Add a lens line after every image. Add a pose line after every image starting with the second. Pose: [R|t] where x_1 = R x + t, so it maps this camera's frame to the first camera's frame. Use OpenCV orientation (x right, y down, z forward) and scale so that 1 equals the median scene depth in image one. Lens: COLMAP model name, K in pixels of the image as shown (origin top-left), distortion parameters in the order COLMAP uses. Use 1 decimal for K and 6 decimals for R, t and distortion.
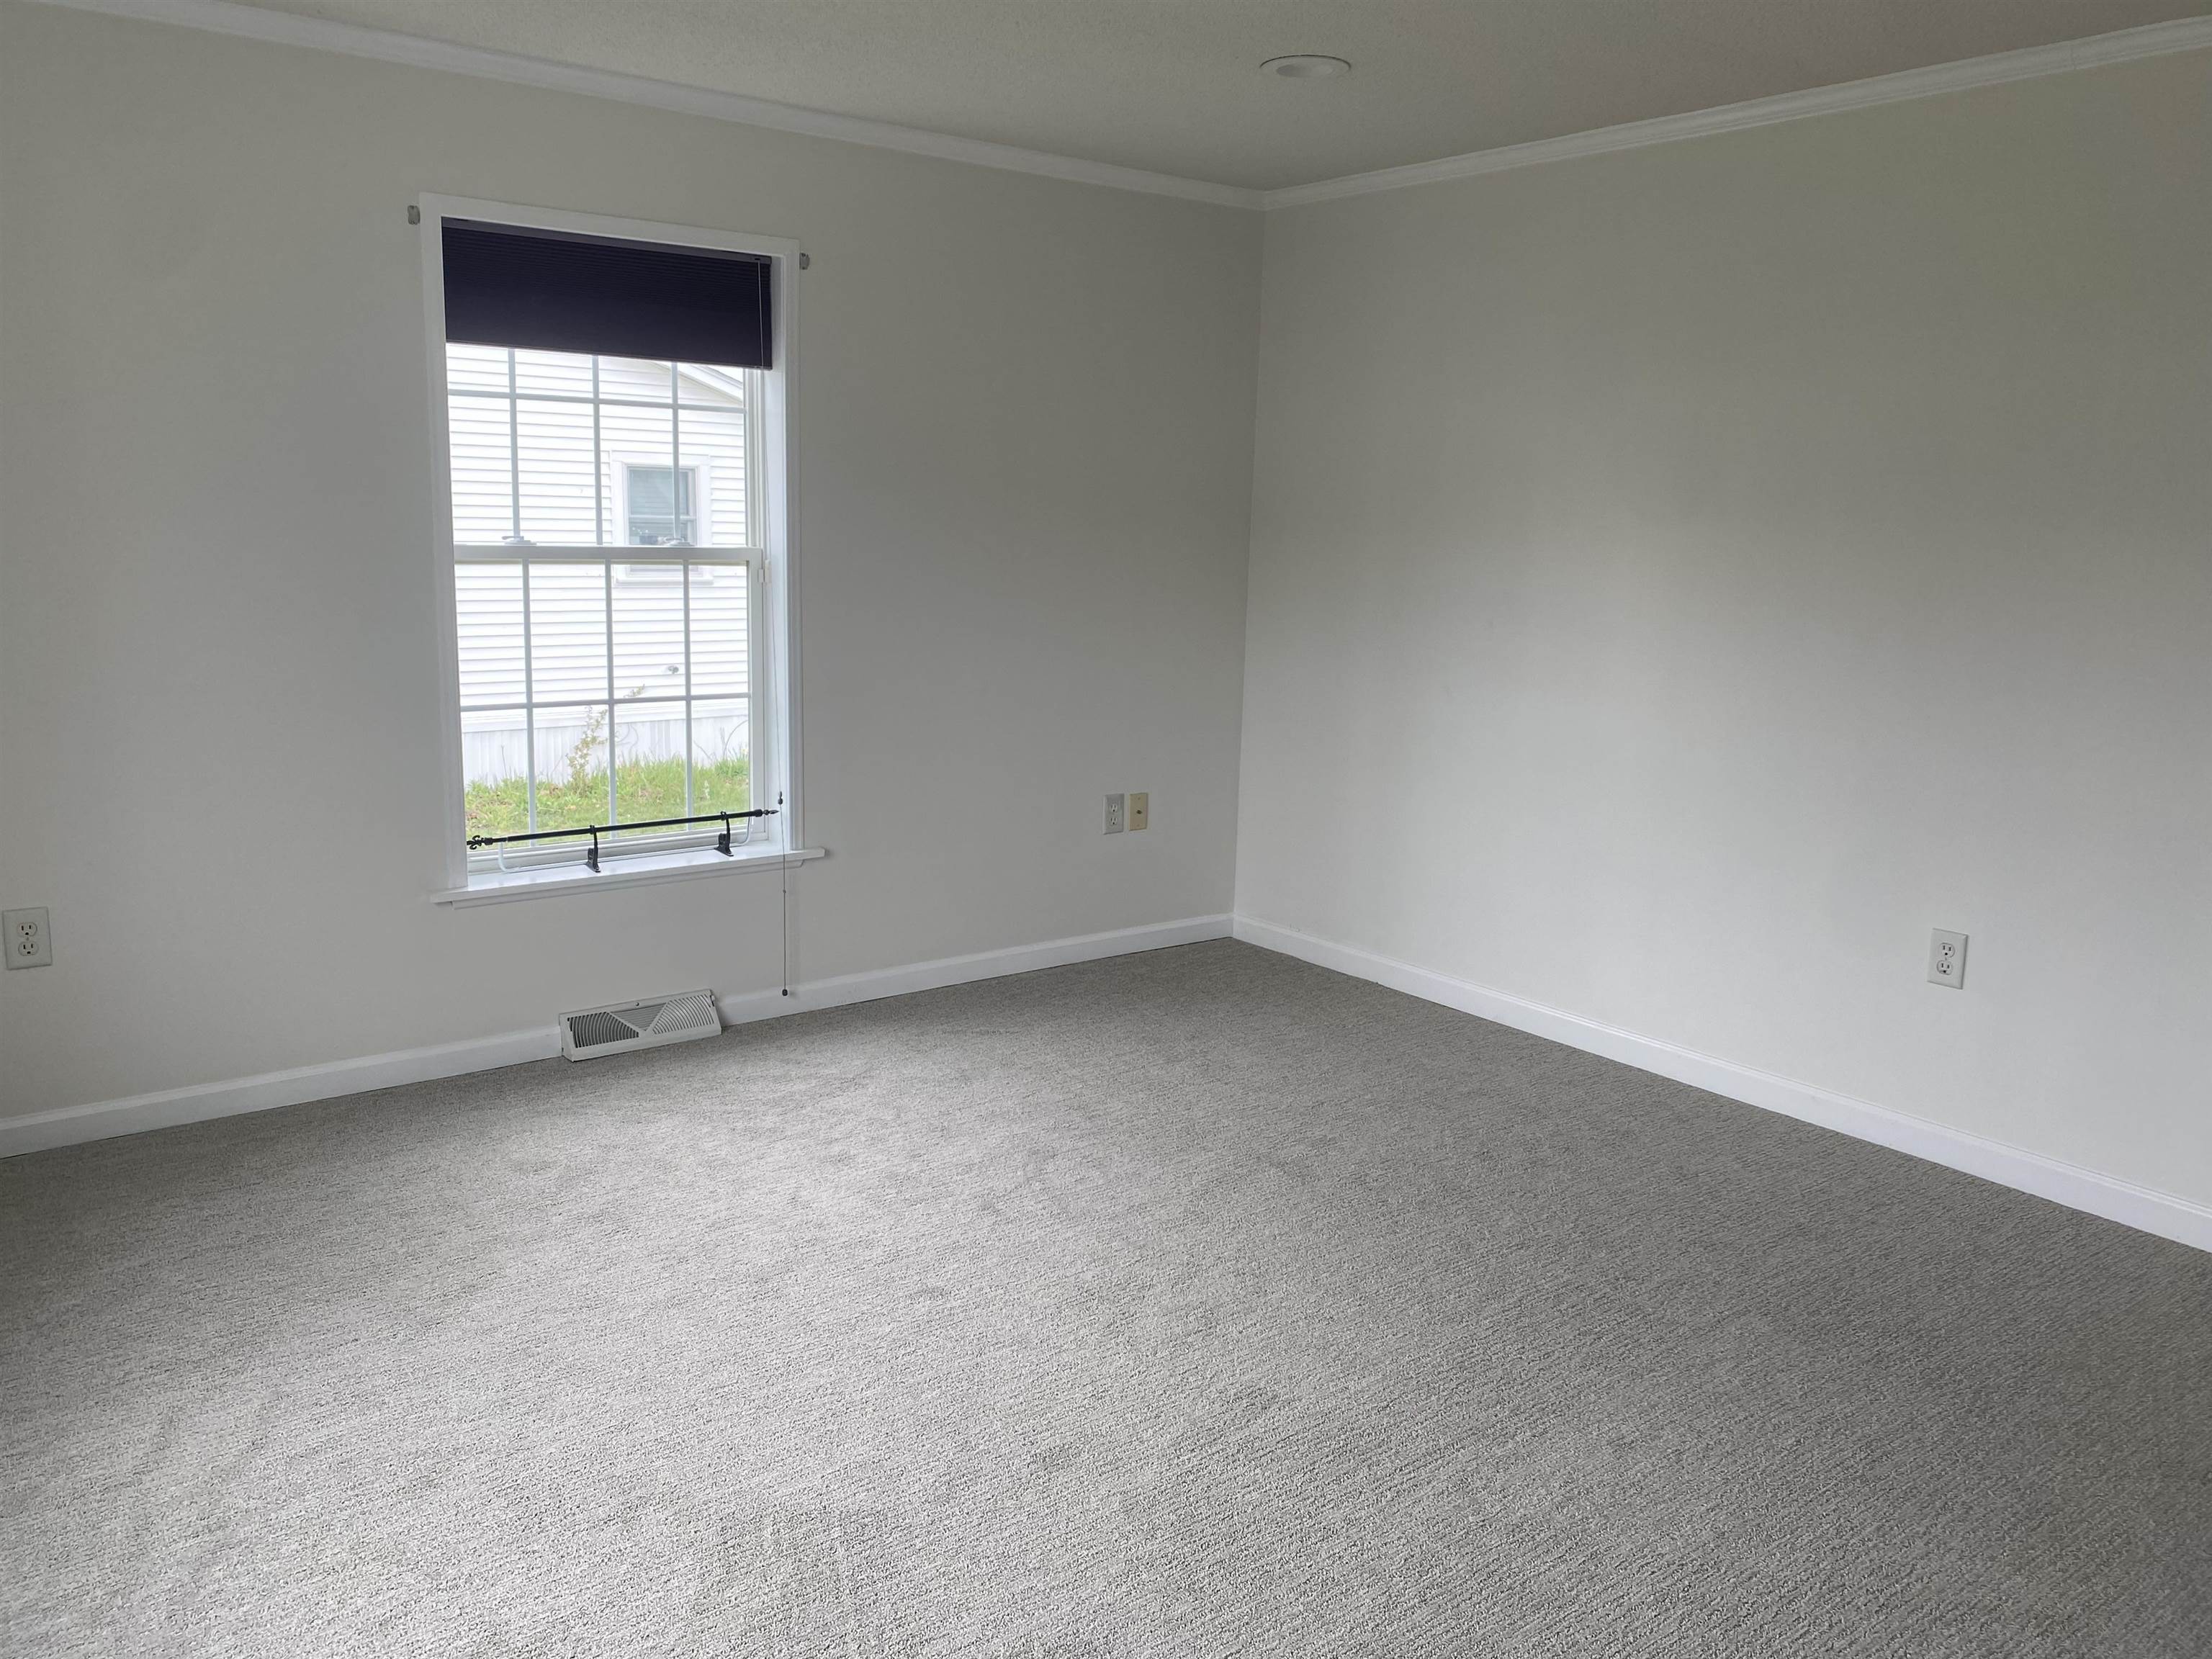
lens RADIAL K [[1700.1, 0, 1151.2], [0, 1700.1, 772.7], [0, 0, 1]] dist [0.041293, -0.039441]
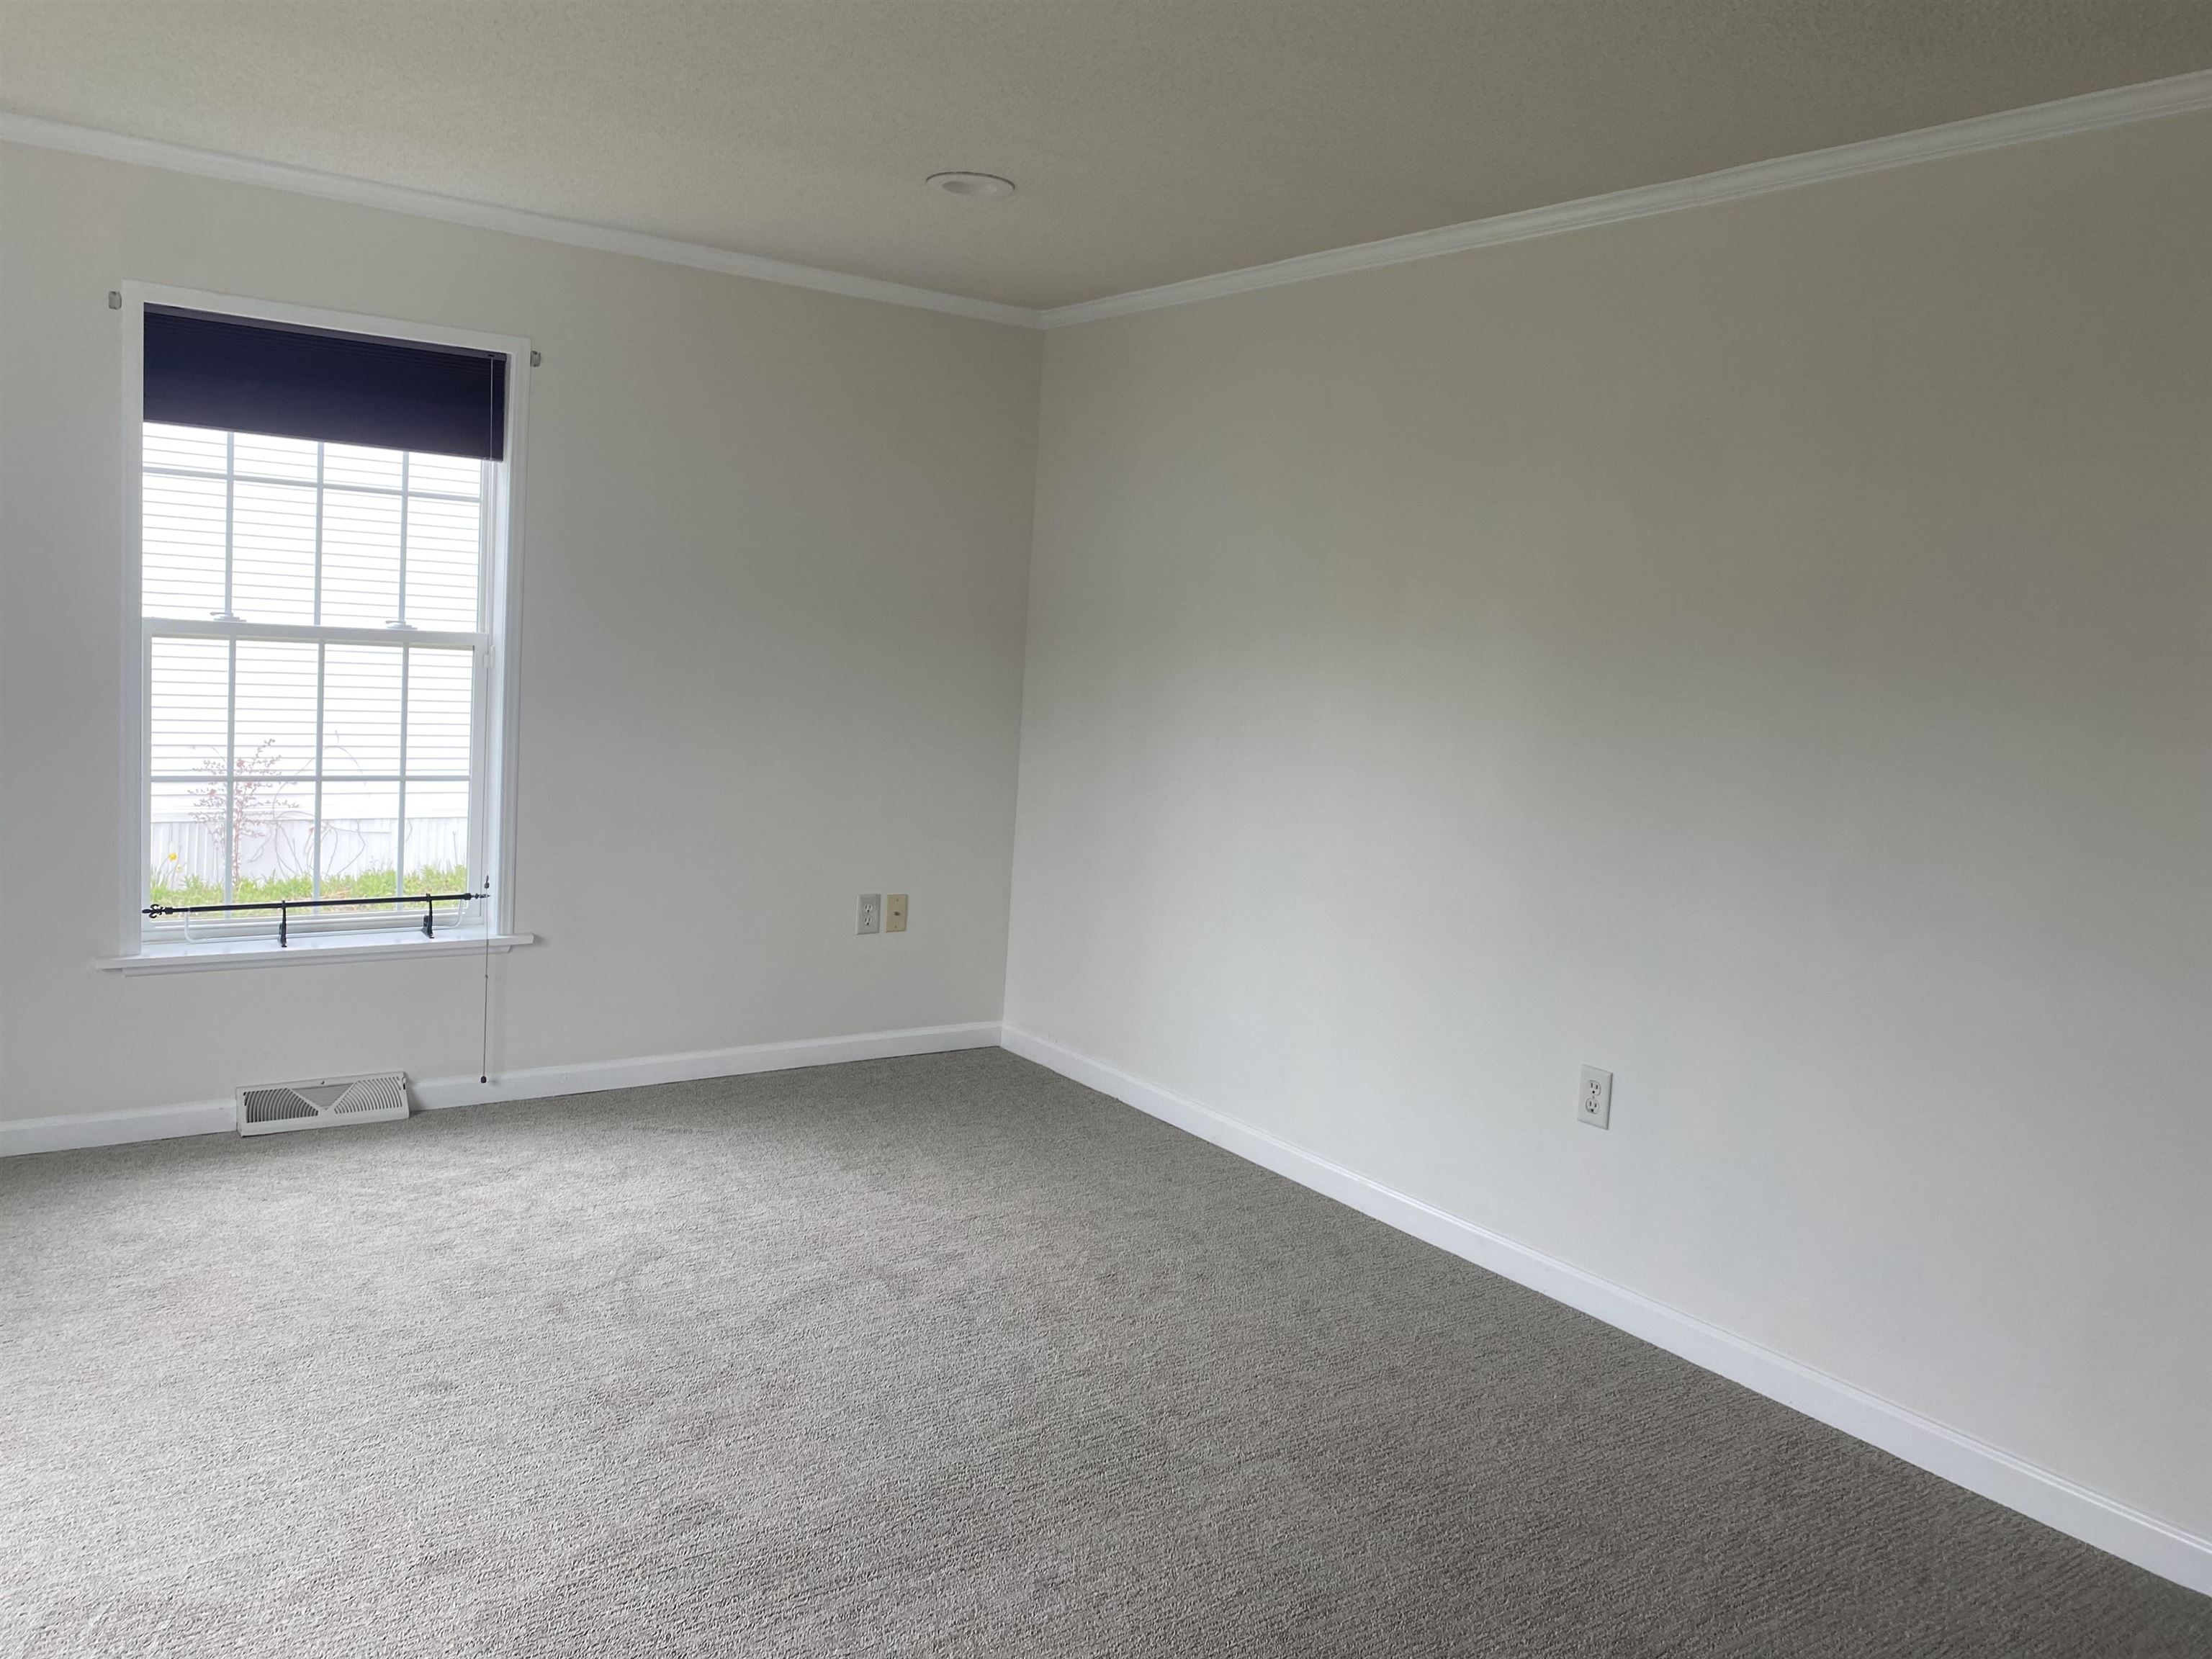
lens RADIAL K [[1700.1, 0, 1165.9], [0, 1700.1, 769.1], [0, 0, 1]] dist [0.041293, -0.039441]
pose [[0.998054, 0.040890, -0.047074, 0.239664], [-0.044223, 0.996417, -0.072091, 0.003638], [0.043957, 0.074032, 0.996287, 0.011556]]
